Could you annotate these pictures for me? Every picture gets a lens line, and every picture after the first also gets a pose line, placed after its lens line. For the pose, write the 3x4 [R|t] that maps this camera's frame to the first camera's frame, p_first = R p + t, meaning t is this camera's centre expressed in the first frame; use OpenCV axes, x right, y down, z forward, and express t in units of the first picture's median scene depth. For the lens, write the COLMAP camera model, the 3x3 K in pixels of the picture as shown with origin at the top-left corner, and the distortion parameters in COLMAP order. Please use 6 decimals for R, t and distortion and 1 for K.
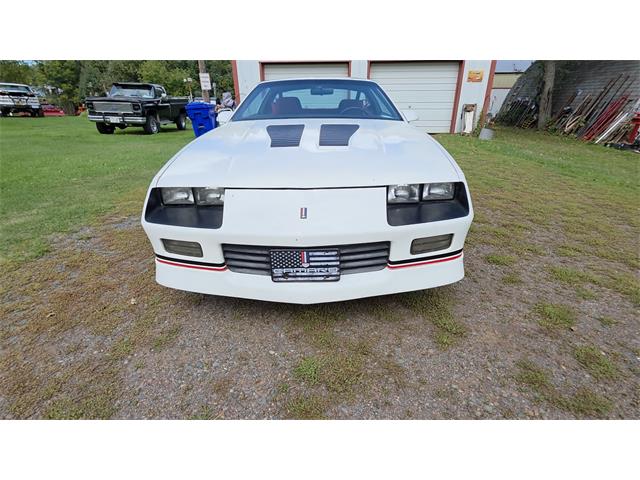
lens RADIAL K [[320.7, 0, 323.4], [0, 320.7, 240.1], [0, 0, 1]] dist [0.005302, -0.002027]
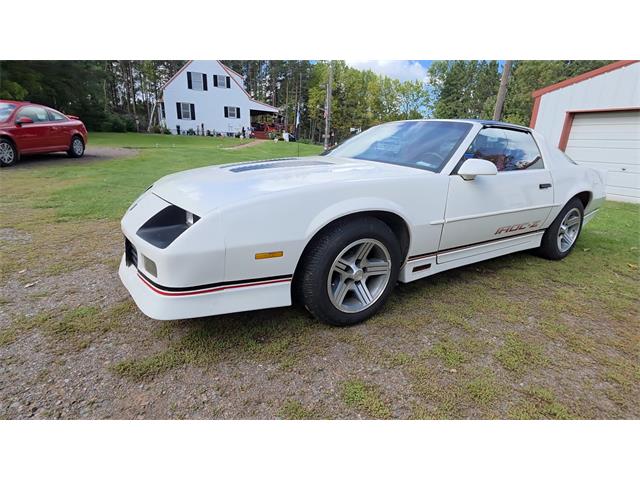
lens RADIAL K [[320.7, 0, 322.0], [0, 320.7, 240.7], [0, 0, 1]] dist [0.005302, -0.002027]
pose [[0.538000, 0.273246, -0.797429, 0.913722], [-0.387622, 0.920246, 0.053815, -0.203157], [0.748535, 0.280148, 0.601009, 0.528931]]
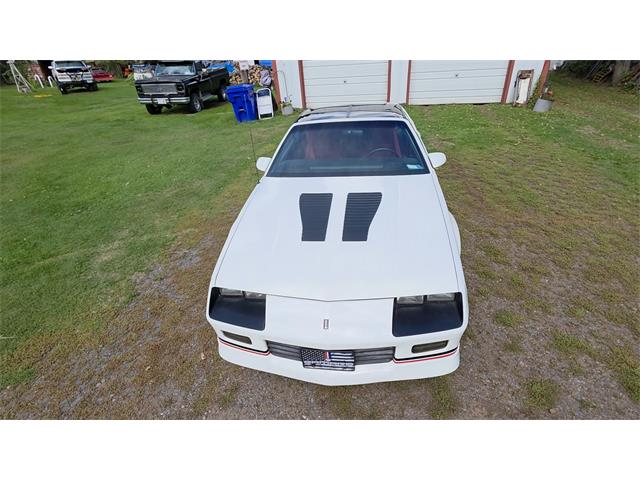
lens RADIAL K [[320.7, 0, 323.2], [0, 320.7, 242.5], [0, 0, 1]] dist [0.005302, -0.002027]
pose [[0.991431, 0.009318, -0.130295, 0.057954], [0.011048, 0.987898, 0.154708, -0.385296], [0.130160, -0.154822, 0.979331, -0.134263]]
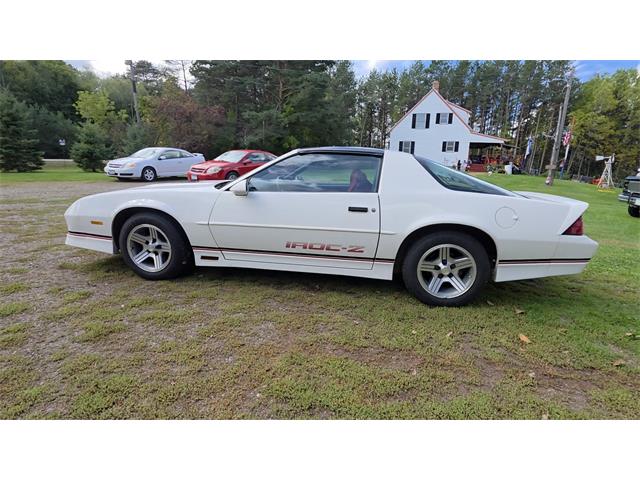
lens RADIAL K [[320.7, 0, 320.5], [0, 320.7, 238.4], [0, 0, 1]] dist [0.005302, -0.002027]
pose [[-0.155351, 0.213489, -0.964515, 1.479959], [-0.430909, 0.863938, 0.260632, -0.779935], [0.888923, 0.456107, -0.042219, 1.748262]]
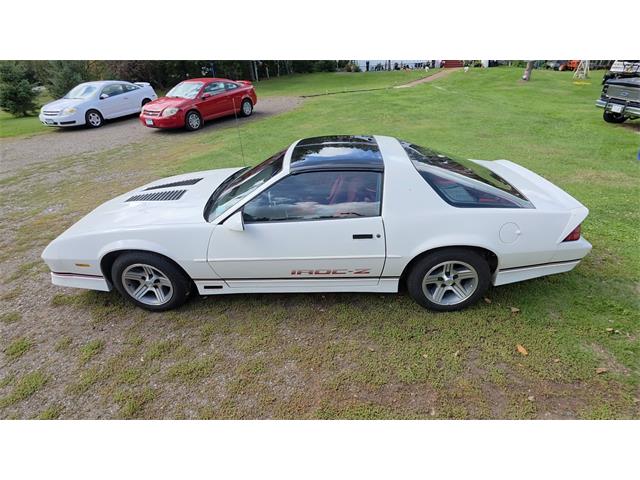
lens RADIAL K [[320.7, 0, 320.4], [0, 320.7, 239.2], [0, 0, 1]] dist [0.005302, -0.002027]
pose [[-0.046570, 0.484989, -0.873279, 1.321558], [-0.363271, 0.806146, 0.467078, -1.079480], [0.930519, 0.338989, 0.138641, 1.491541]]
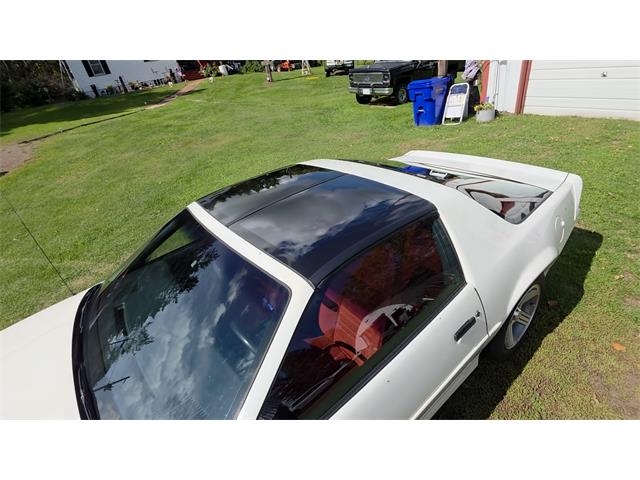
lens RADIAL K [[320.7, 0, 324.2], [0, 320.7, 240.4], [0, 0, 1]] dist [0.005302, -0.002027]
pose [[0.633601, 0.323333, -0.702855, 0.578125], [-0.184184, 0.945401, 0.268875, -0.913220], [0.751416, -0.040904, 0.658560, 1.148690]]
